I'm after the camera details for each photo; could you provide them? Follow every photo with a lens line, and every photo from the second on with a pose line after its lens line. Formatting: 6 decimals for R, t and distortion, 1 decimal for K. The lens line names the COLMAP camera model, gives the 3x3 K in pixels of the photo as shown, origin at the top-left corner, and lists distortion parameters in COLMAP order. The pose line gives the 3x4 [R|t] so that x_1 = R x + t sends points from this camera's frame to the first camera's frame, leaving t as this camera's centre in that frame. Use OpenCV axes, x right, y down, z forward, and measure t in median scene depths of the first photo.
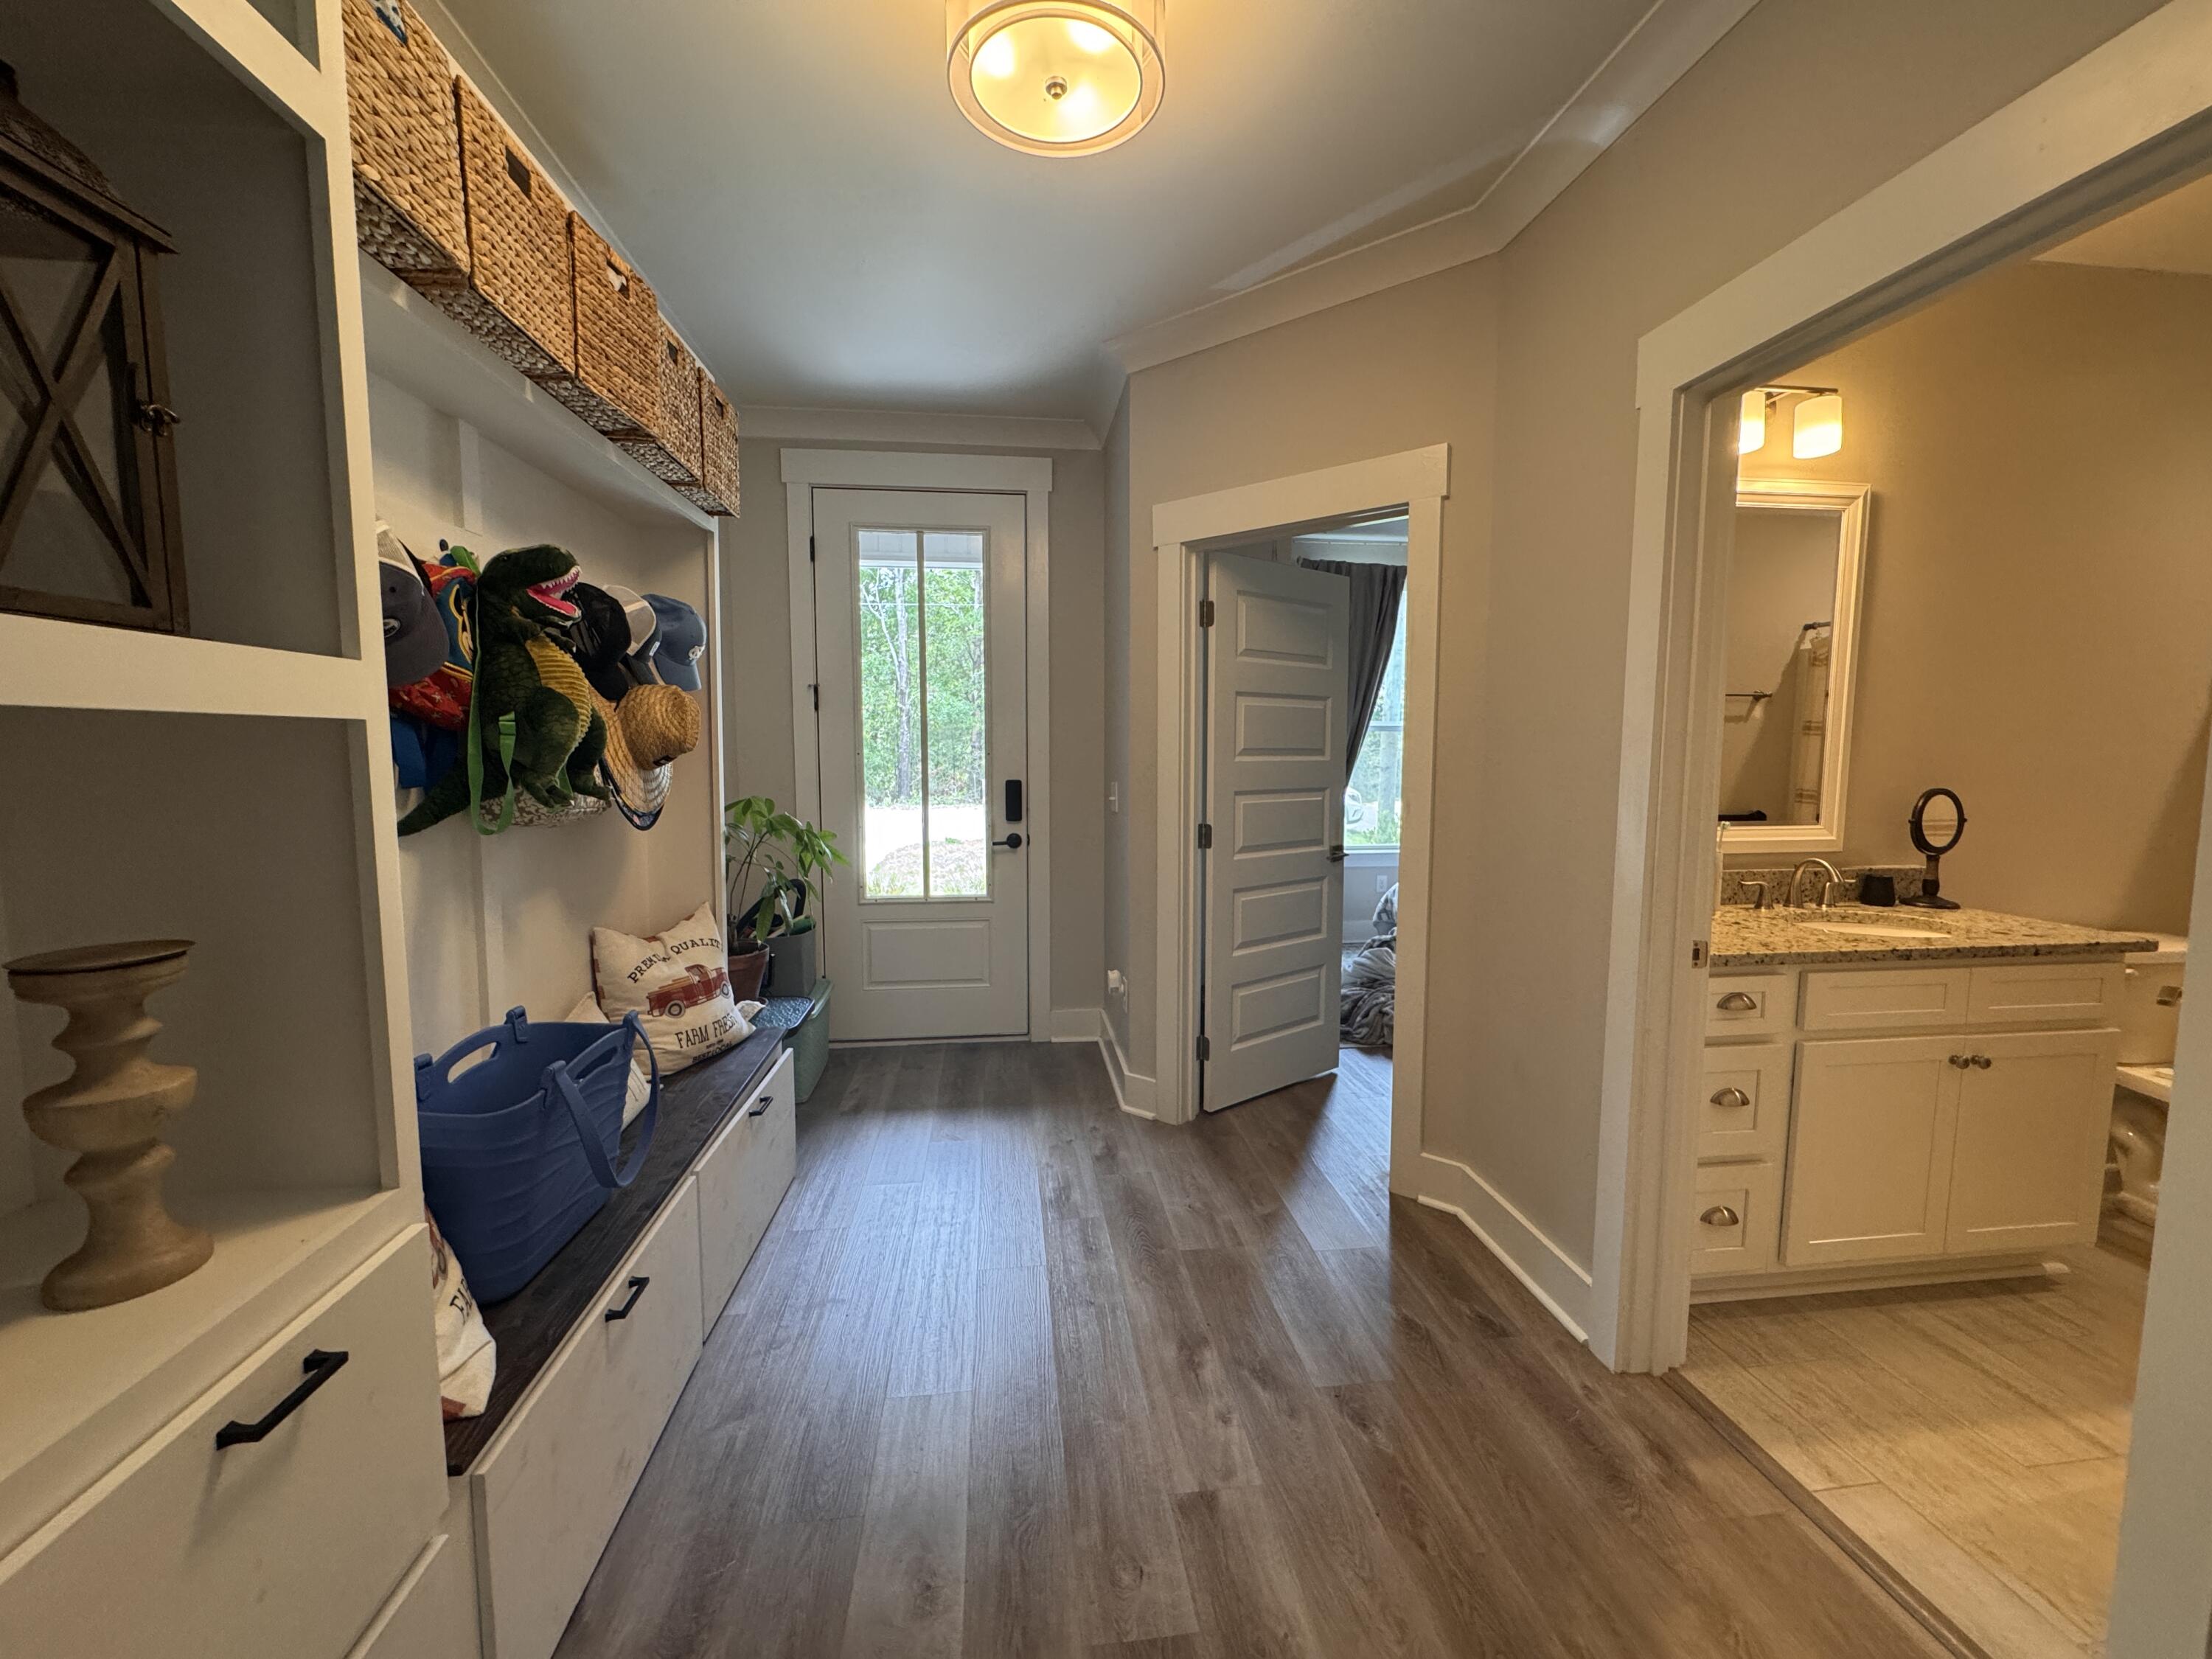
lens RADIAL K [[883.8, 0, 1097.8], [0, 883.8, 825.4], [0, 0, 1]] dist [-0.002524, -0.000097]
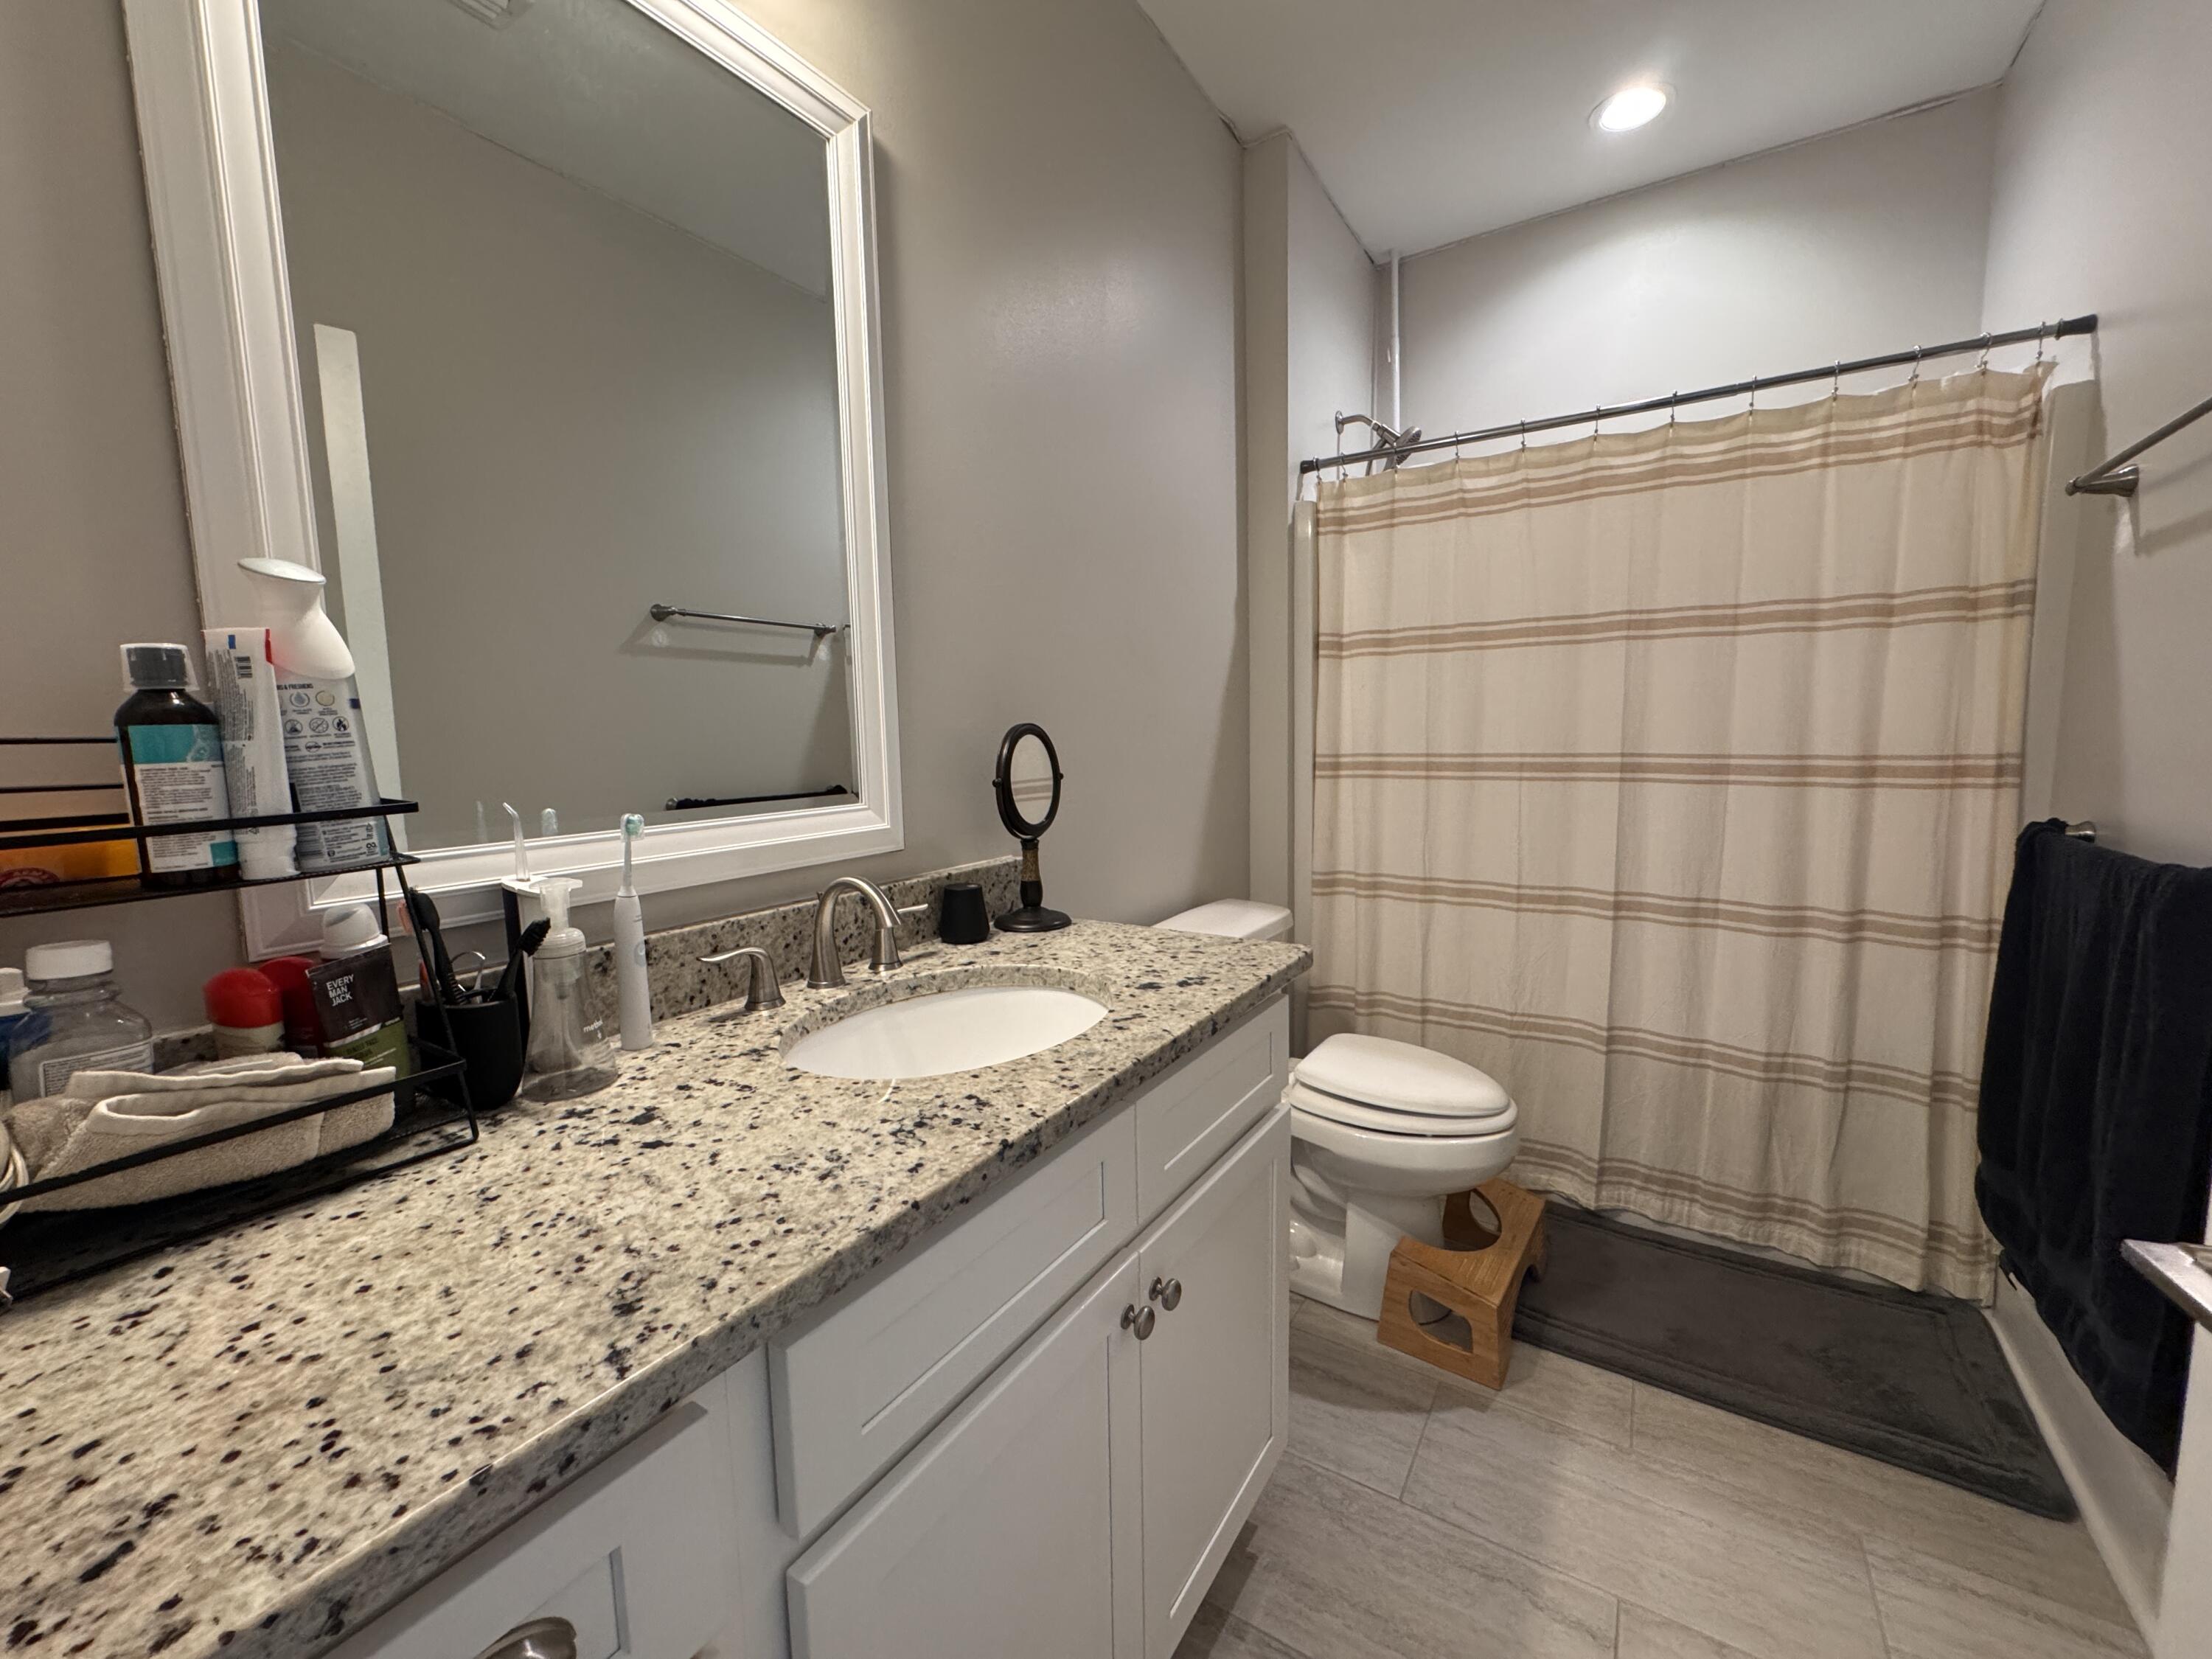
lens RADIAL K [[883.8, 0, 1097.8], [0, 883.8, 825.4], [0, 0, 1]] dist [-0.002524, -0.000097]
pose [[0.643904, -0.095894, 0.759073, 0.536562], [0.092955, 0.994570, 0.046793, 0.001883], [-0.759438, 0.040430, 0.649322, 0.588820]]
